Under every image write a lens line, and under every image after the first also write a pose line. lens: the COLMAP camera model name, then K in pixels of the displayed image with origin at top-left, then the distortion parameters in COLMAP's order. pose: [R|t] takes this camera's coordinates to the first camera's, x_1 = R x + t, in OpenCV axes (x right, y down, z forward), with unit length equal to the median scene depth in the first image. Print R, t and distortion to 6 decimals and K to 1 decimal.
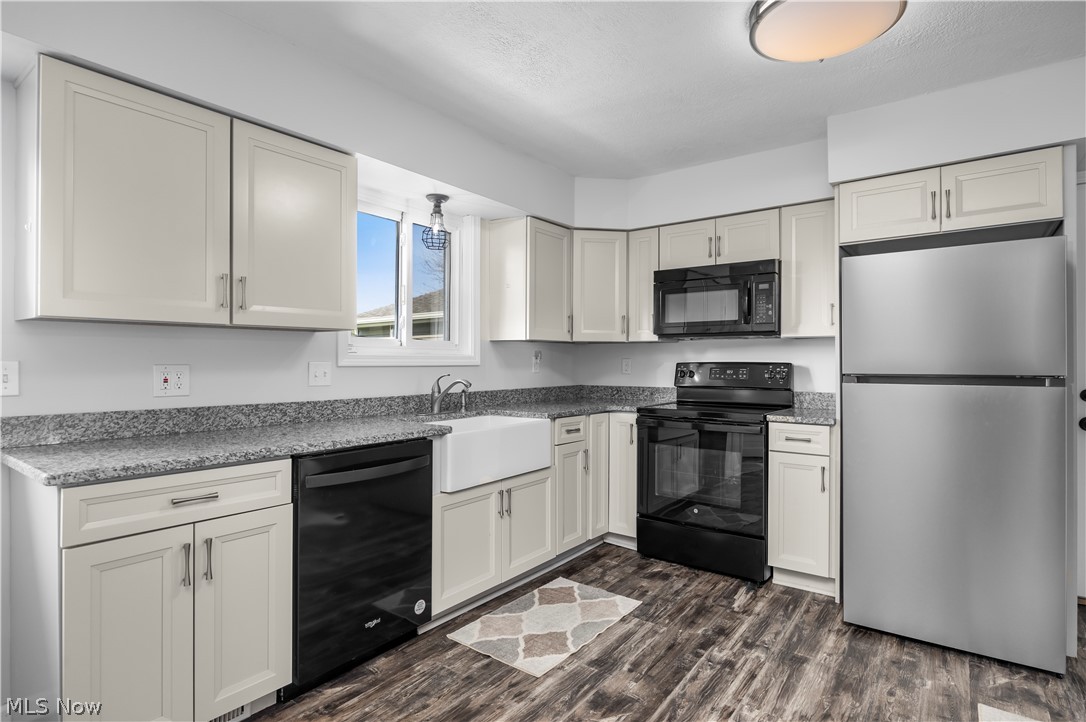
lens RADIAL K [[561.5, 0, 543.0], [0, 561.5, 361.0], [0, 0, 1]] dist [0.000173, -0.000474]
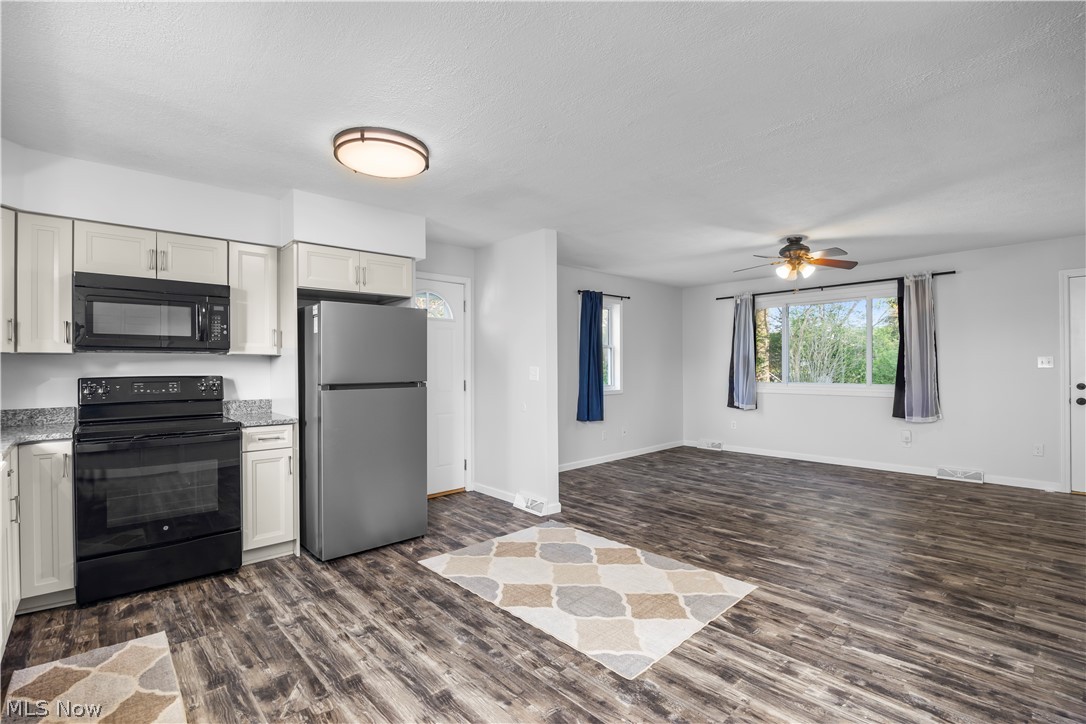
lens RADIAL K [[501.2, 0, 543.0], [0, 501.2, 362.0], [0, 0, 1]] dist [-0.012514, -0.000530]
pose [[0.172874, 0.008778, 0.984905, -0.541908], [0.002330, 0.999954, -0.009321, -0.017549], [-0.984941, 0.003906, 0.172846, 0.220287]]
